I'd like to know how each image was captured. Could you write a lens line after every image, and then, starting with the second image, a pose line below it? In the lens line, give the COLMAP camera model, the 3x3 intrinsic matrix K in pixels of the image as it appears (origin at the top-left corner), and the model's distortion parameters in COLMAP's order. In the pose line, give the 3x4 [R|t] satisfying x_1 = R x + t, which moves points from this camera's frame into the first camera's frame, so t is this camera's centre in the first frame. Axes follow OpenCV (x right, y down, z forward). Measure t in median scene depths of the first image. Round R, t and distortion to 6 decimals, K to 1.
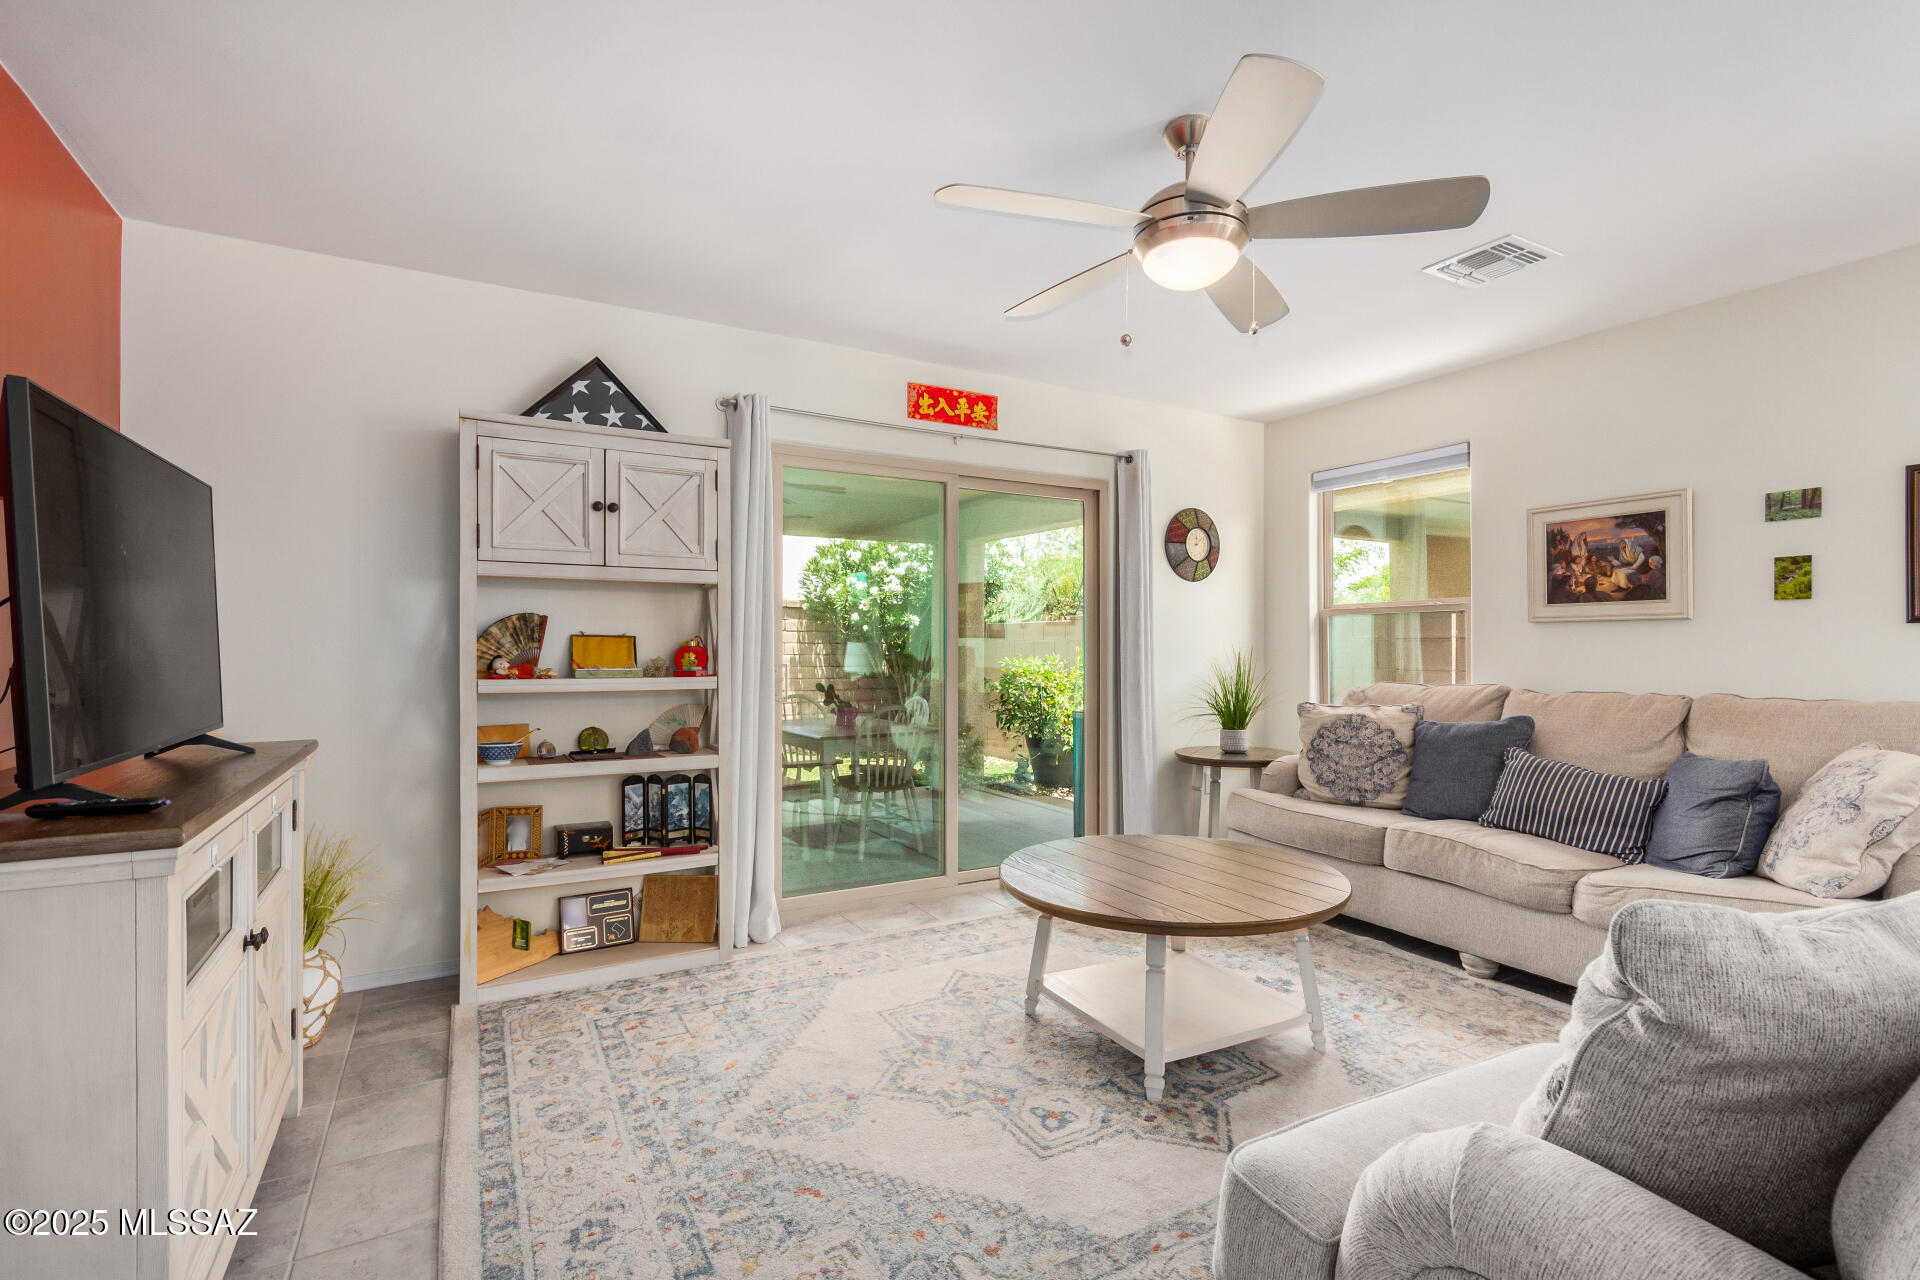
lens RADIAL K [[887.0, 0, 971.9], [0, 887.0, 642.7], [0, 0, 1]] dist [0.003845, 0.000105]
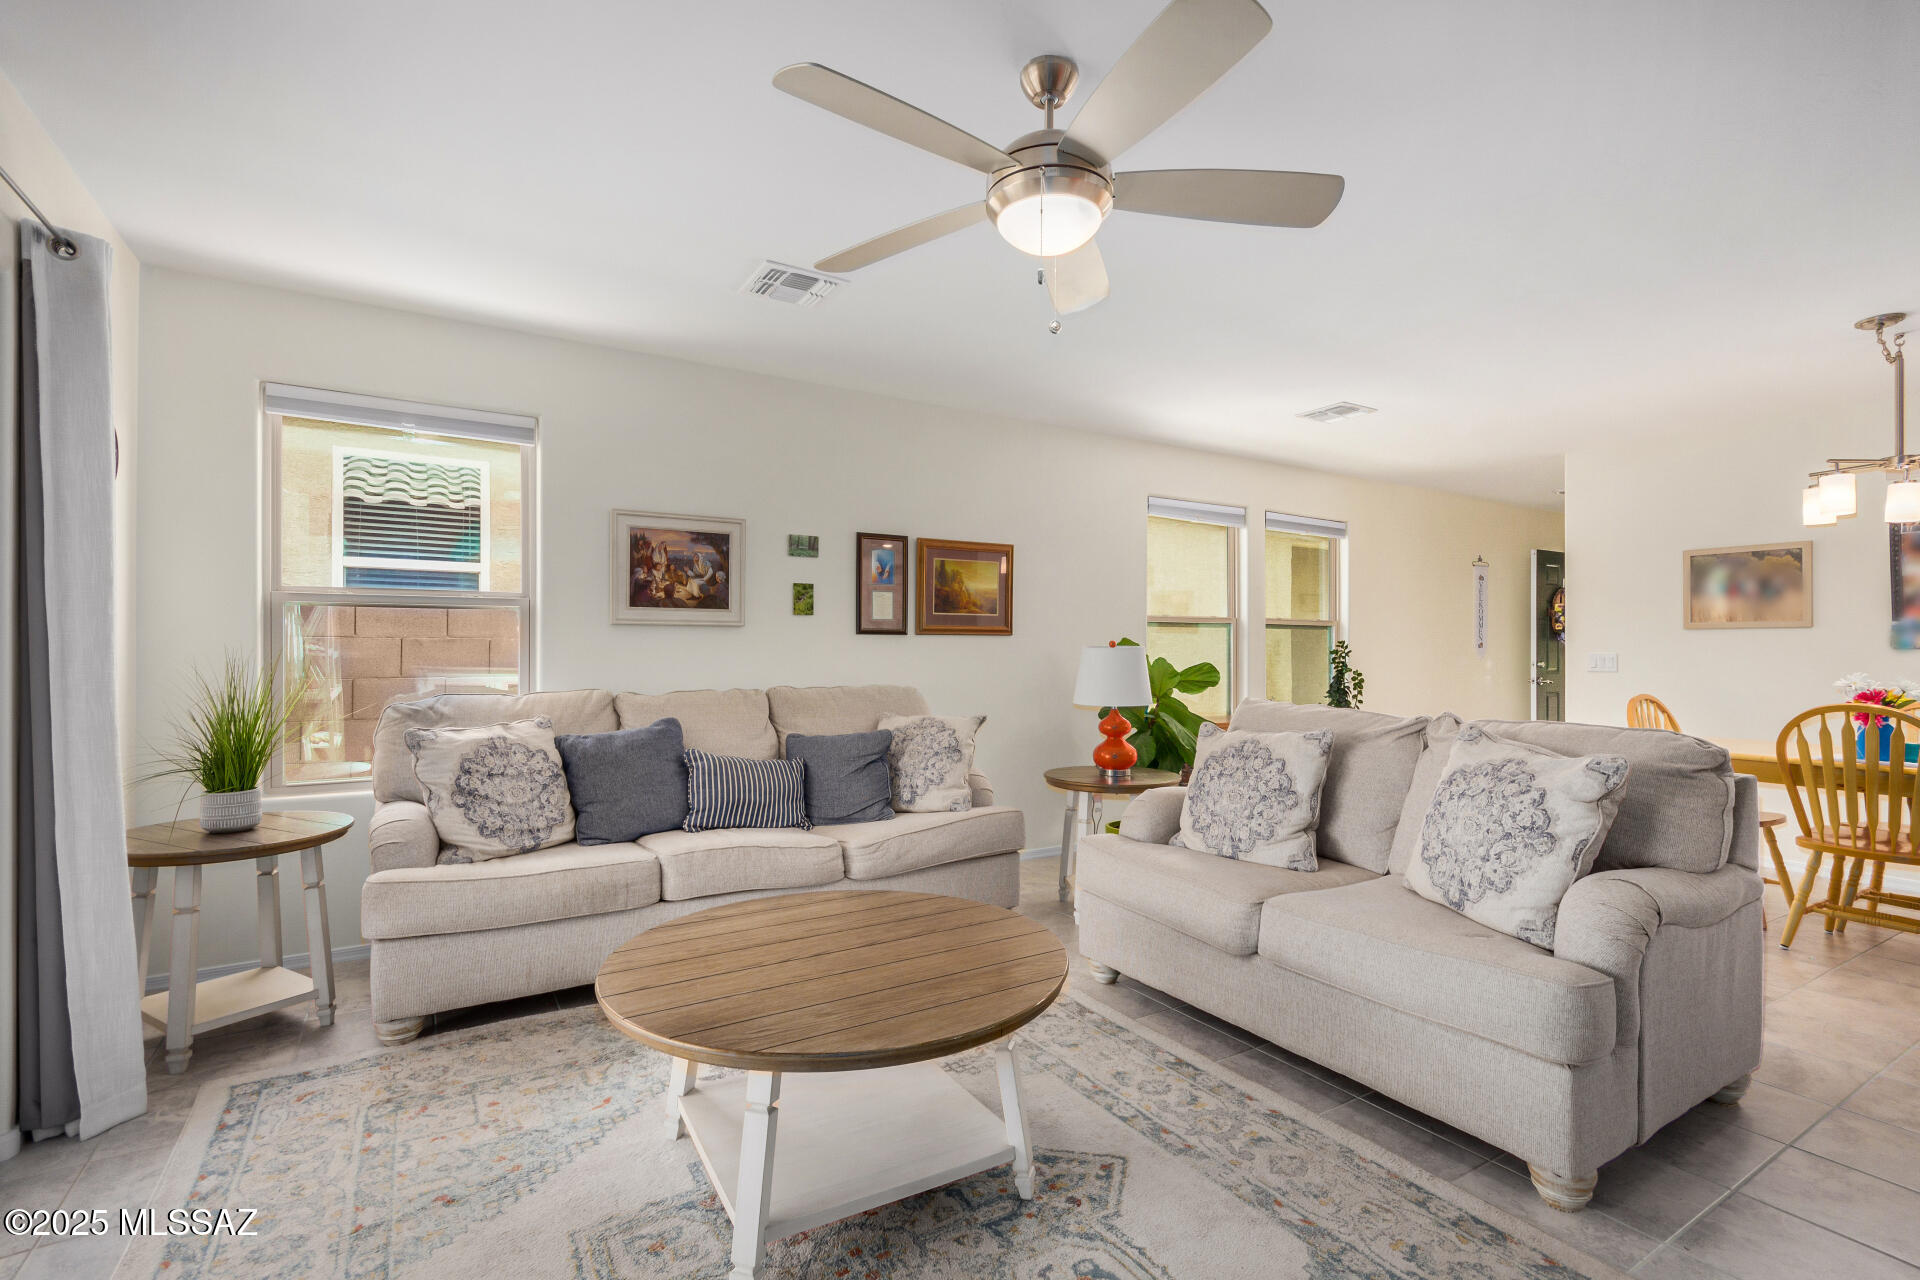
lens RADIAL K [[887.0, 0, 975.0], [0, 887.0, 649.2], [0, 0, 1]] dist [0.003845, 0.000105]
pose [[-0.046267, -0.000907, 0.998929, -0.402405], [-0.007475, 0.999972, 0.000561, 0.001278], [-0.998901, -0.007441, -0.046272, 0.702926]]
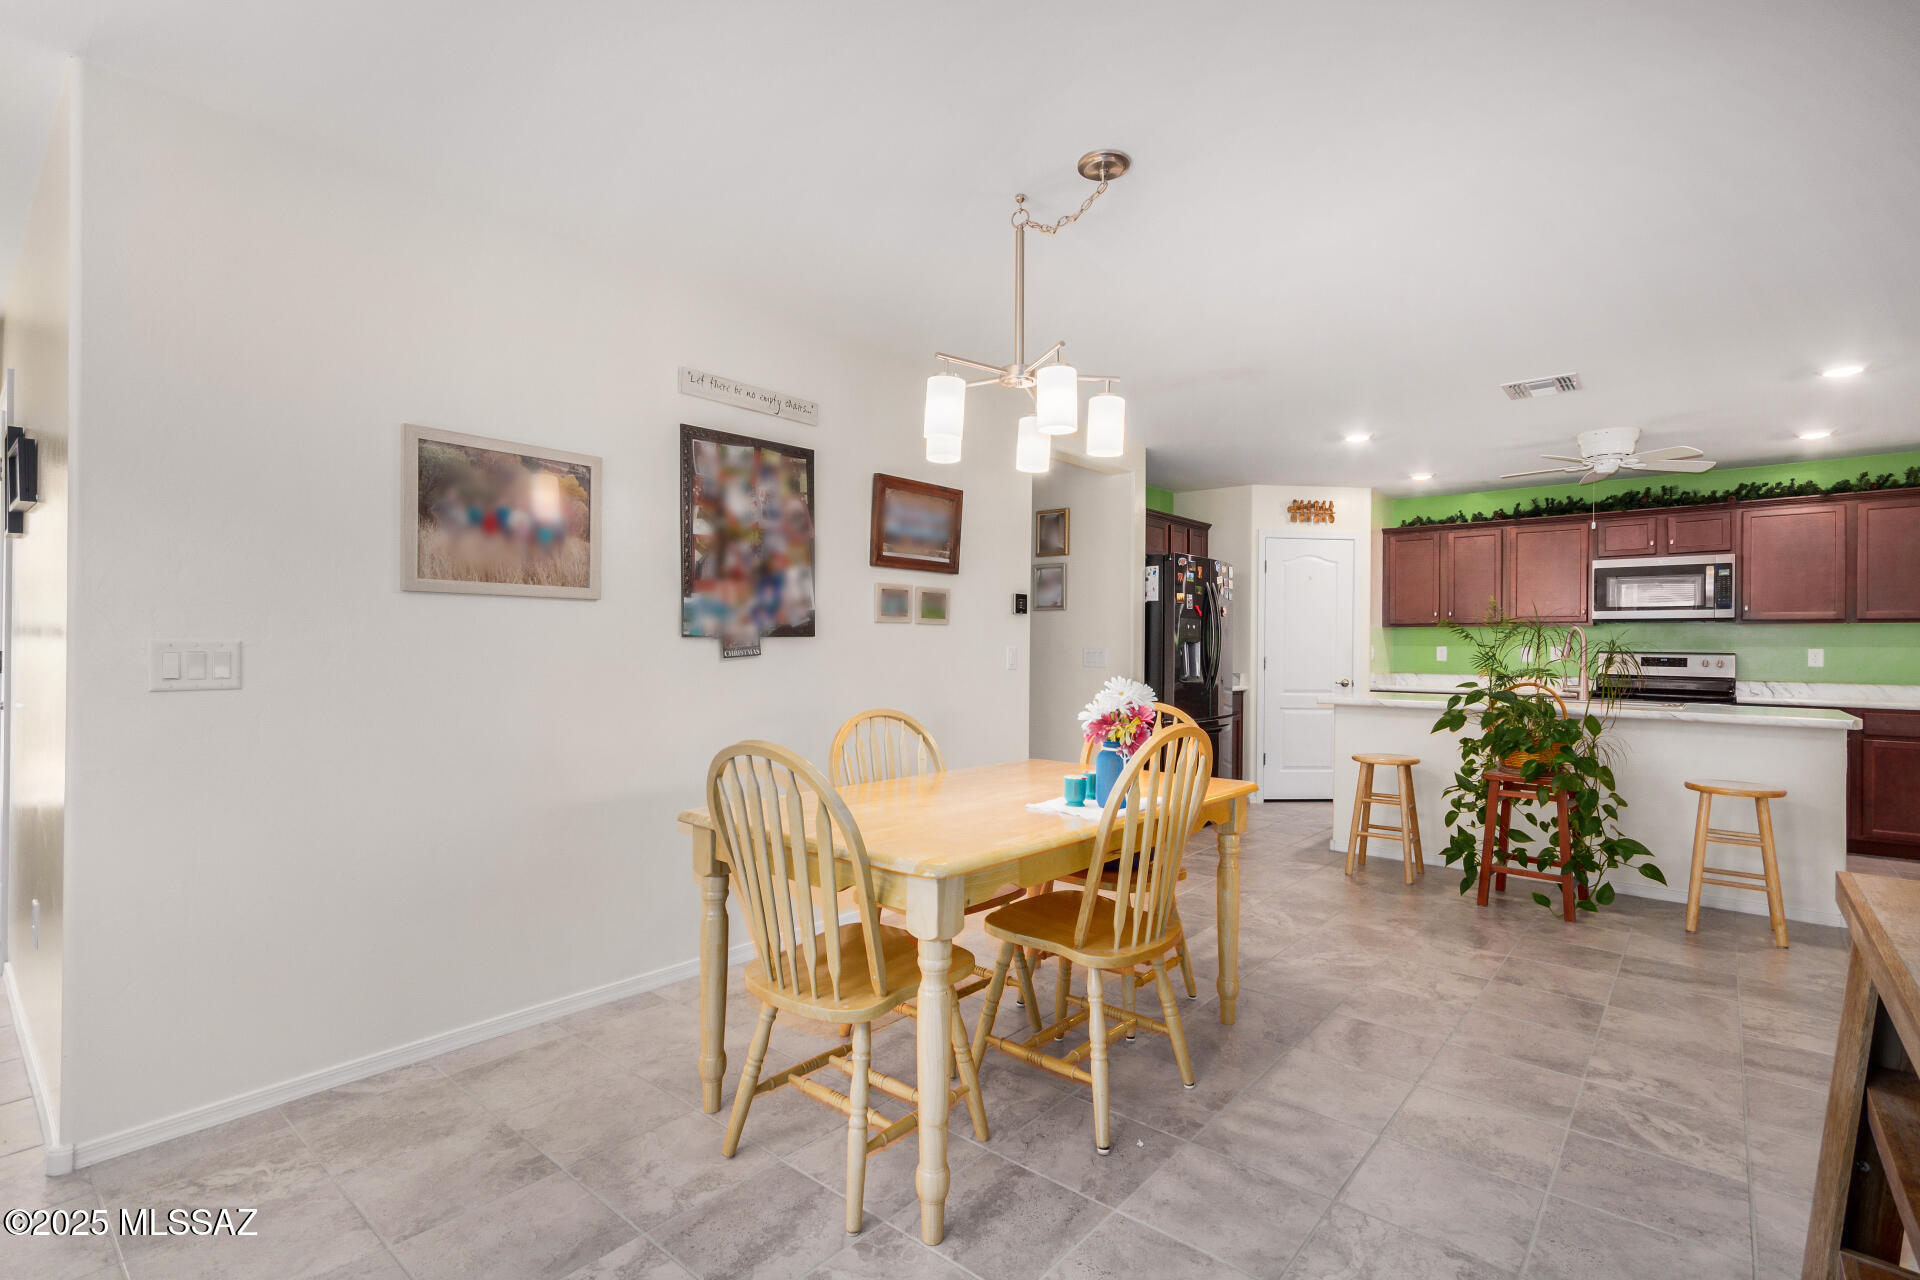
lens RADIAL K [[887.0, 0, 971.7], [0, 887.0, 647.6], [0, 0, 1]] dist [0.003845, 0.000105]
pose [[-0.938337, -0.012021, -0.345512, 0.850094], [-0.011783, 0.999927, -0.002792, 0.001767], [0.345521, 0.001452, -0.938410, 0.261663]]
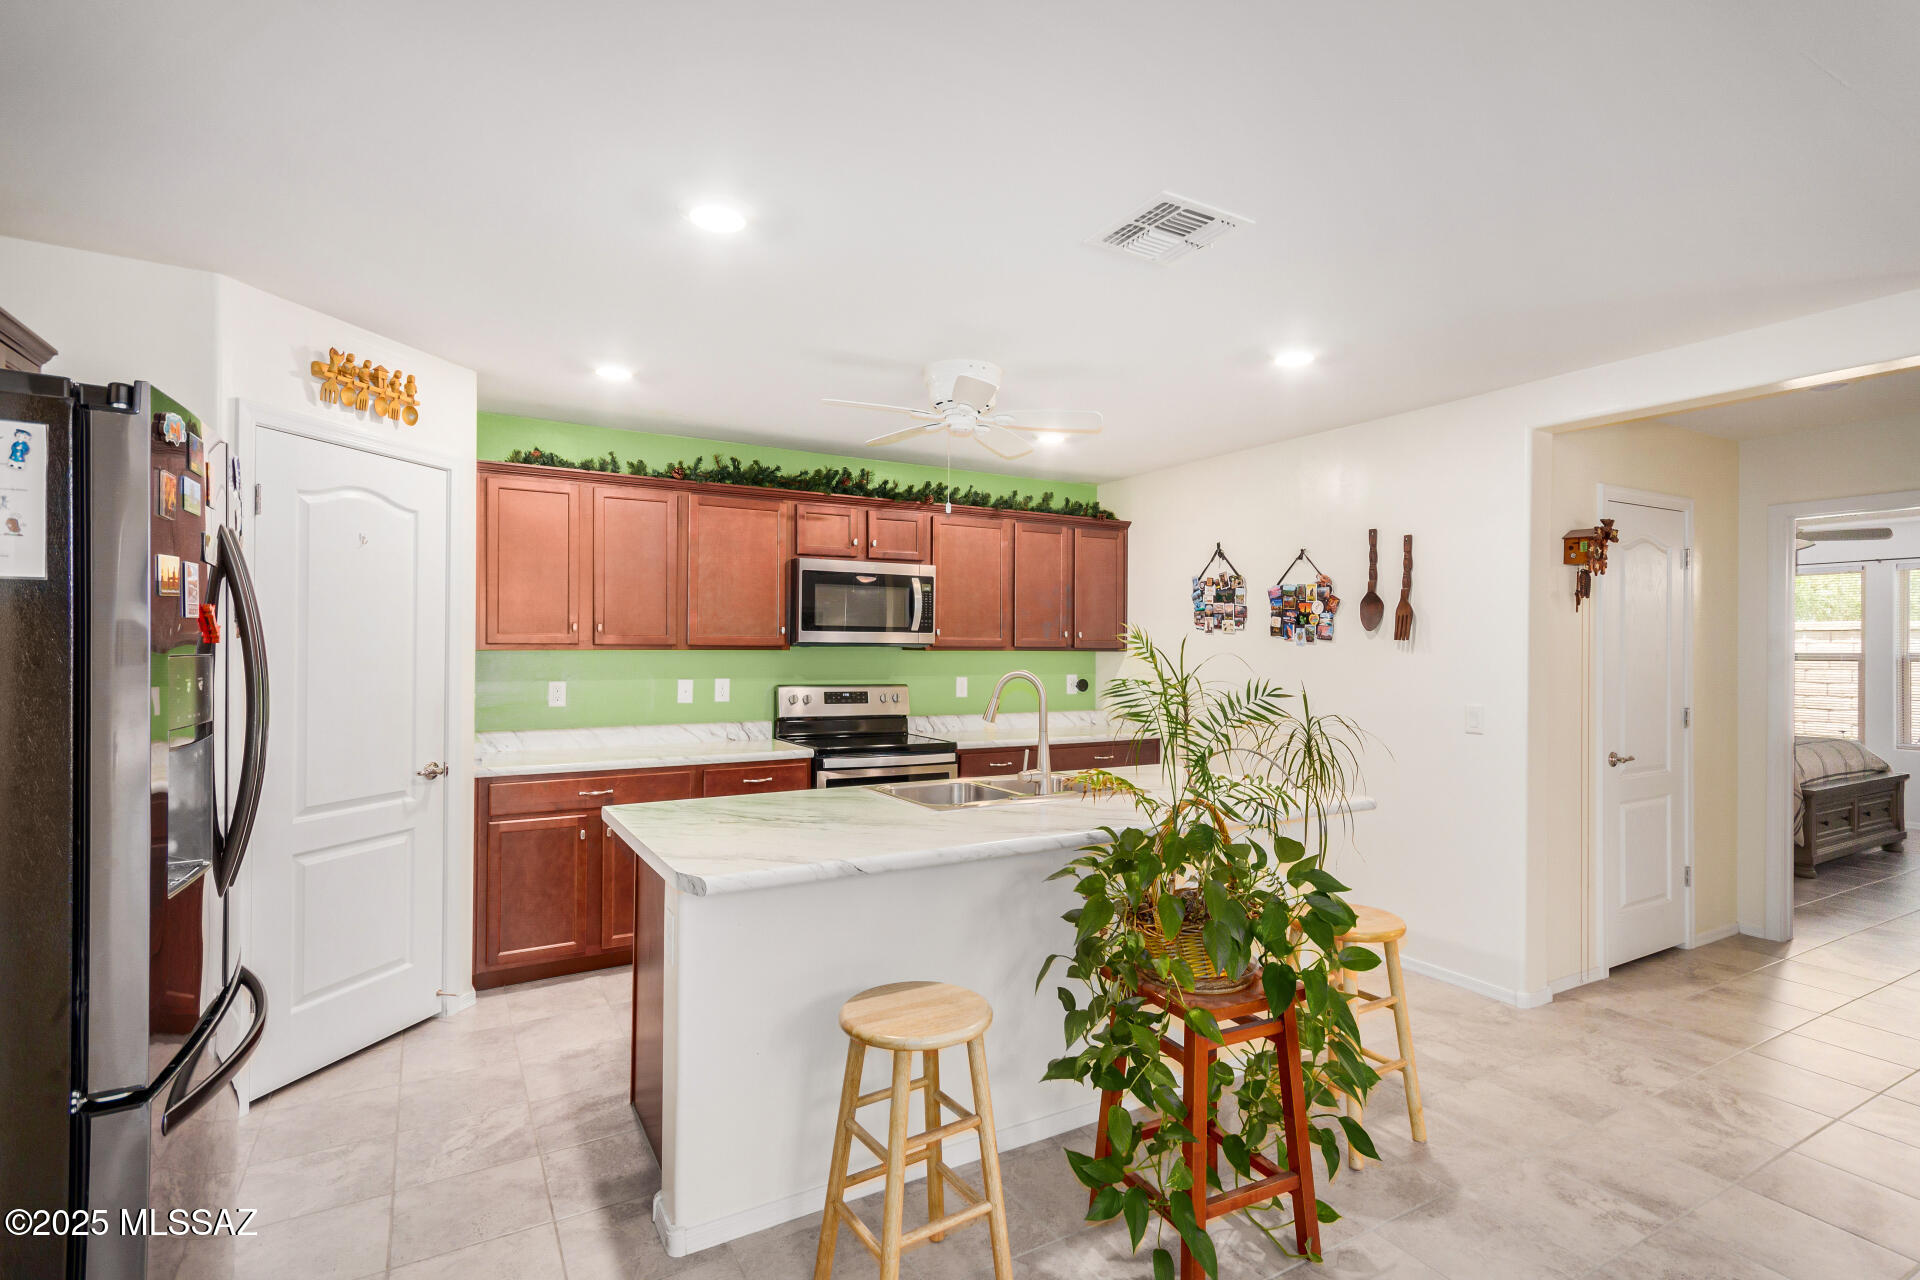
lens RADIAL K [[920.2, 0, 966.5], [0, 920.2, 645.4], [0, 0, 1]] dist [0.006731, 0.002126]
pose [[0.001121, -0.005646, -0.999983, 0.358572], [-0.006388, 0.999964, -0.005653, -0.064610], [0.999979, 0.006395, 0.001084, -0.749265]]
